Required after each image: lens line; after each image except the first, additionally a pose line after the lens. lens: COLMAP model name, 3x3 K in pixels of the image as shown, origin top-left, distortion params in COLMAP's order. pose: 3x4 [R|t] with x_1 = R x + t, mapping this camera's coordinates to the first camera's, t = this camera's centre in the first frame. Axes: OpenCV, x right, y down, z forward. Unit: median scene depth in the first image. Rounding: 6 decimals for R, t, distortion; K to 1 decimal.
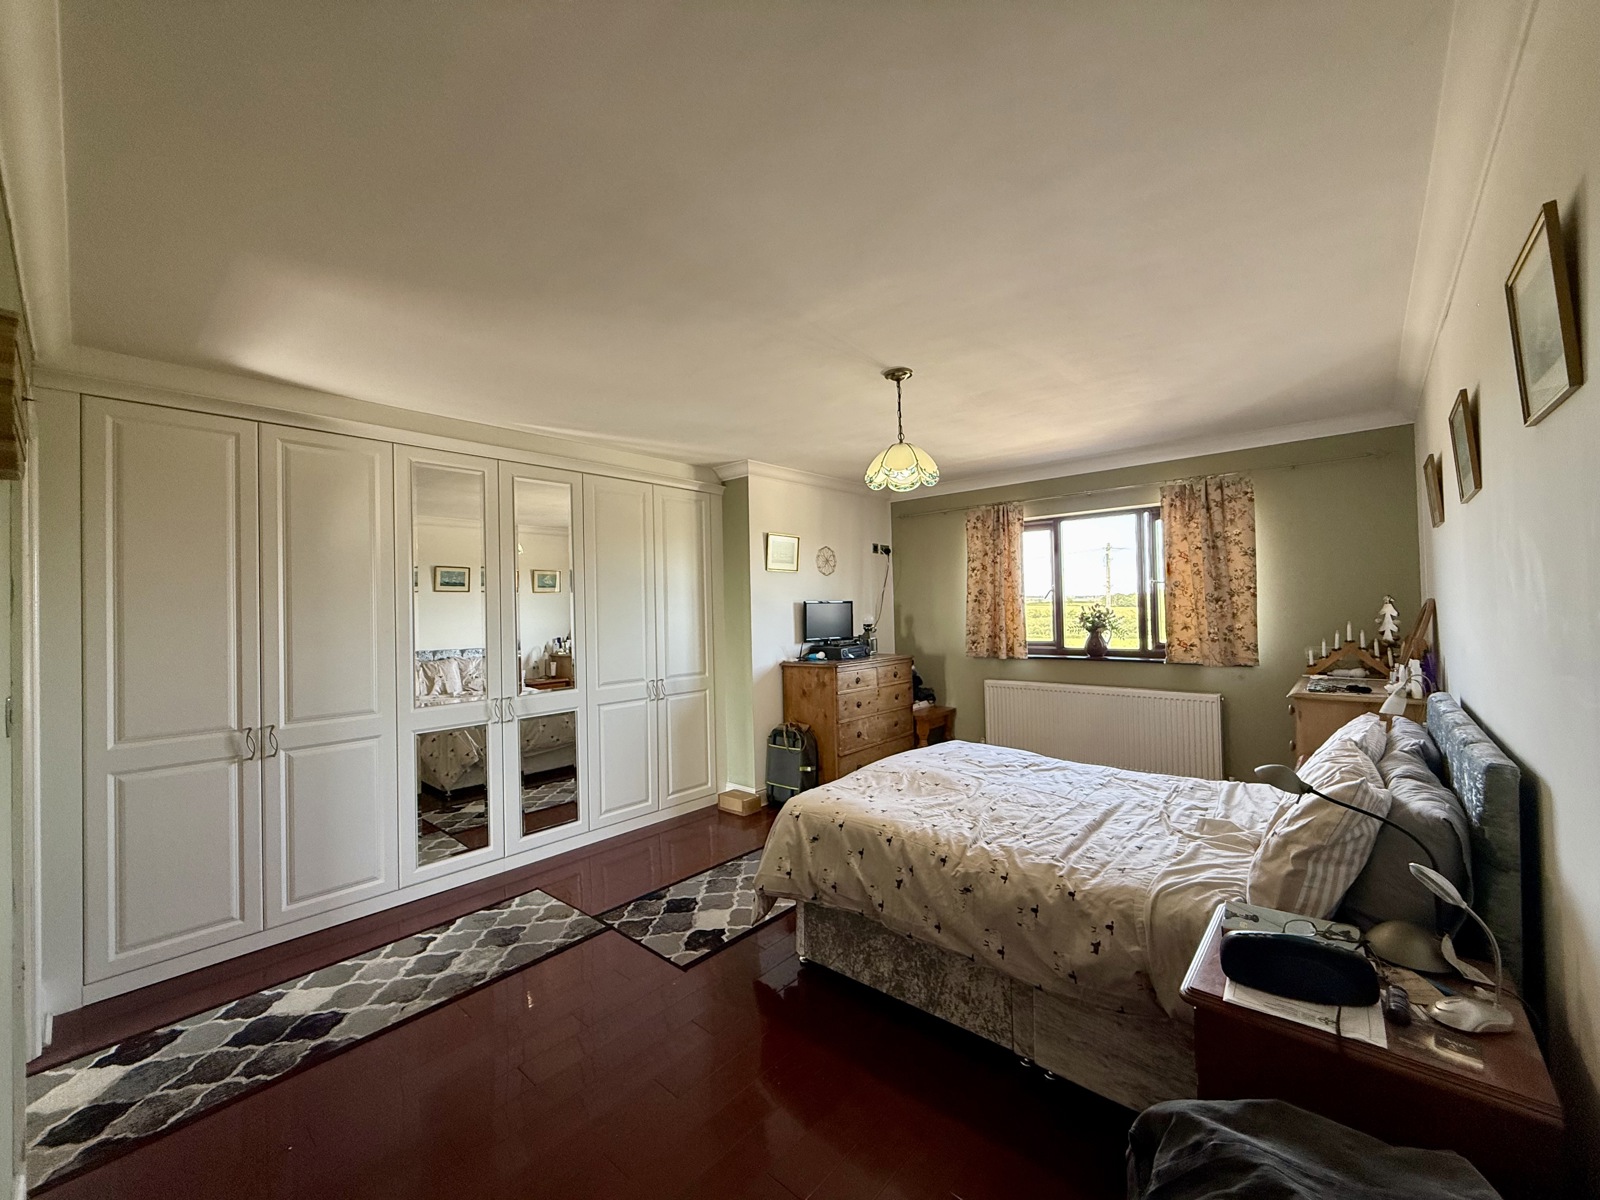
lens RADIAL K [[631.3, 0, 801.5], [0, 631.3, 599.7], [0, 0, 1]] dist [0.012255, -0.003808]
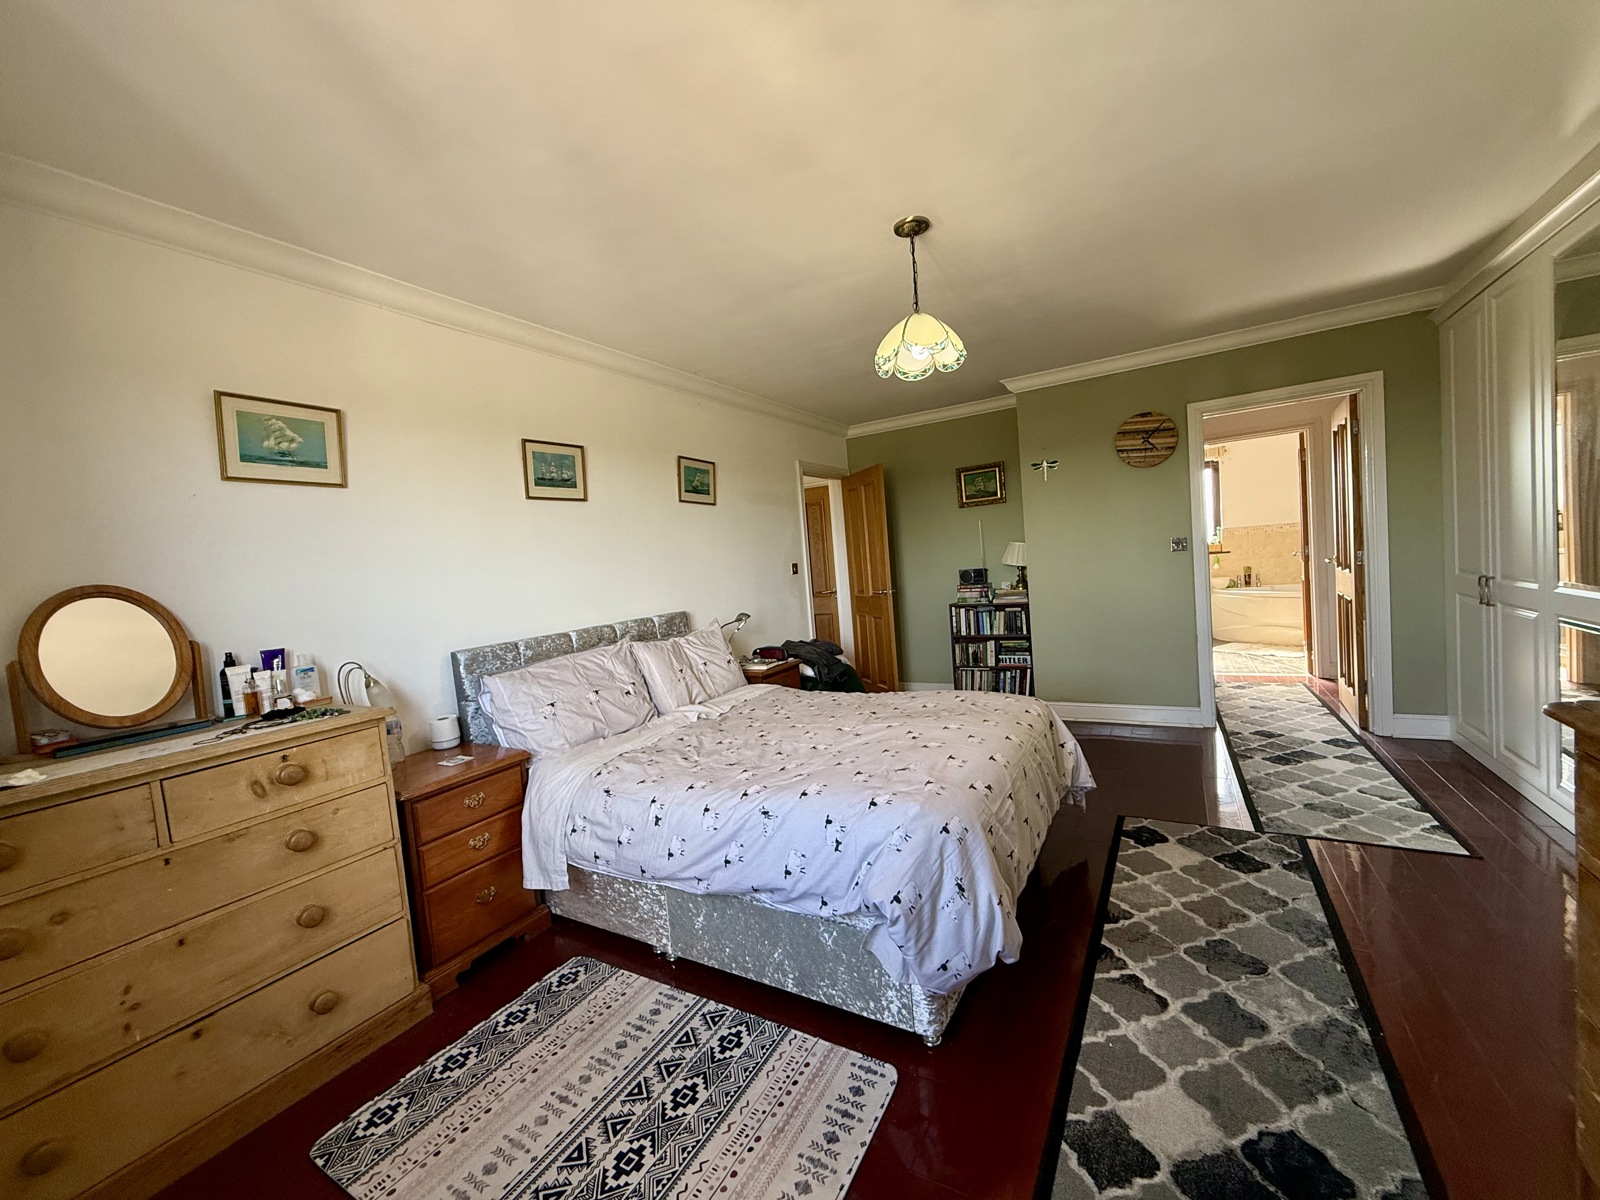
lens RADIAL K [[631.3, 0, 799.0], [0, 631.3, 599.8], [0, 0, 1]] dist [0.012255, -0.003808]
pose [[-0.976642, 0.113635, -0.182368, 0.517546], [0.106972, 0.993198, 0.045997, 0.061132], [0.186354, 0.025414, -0.982154, 1.860336]]
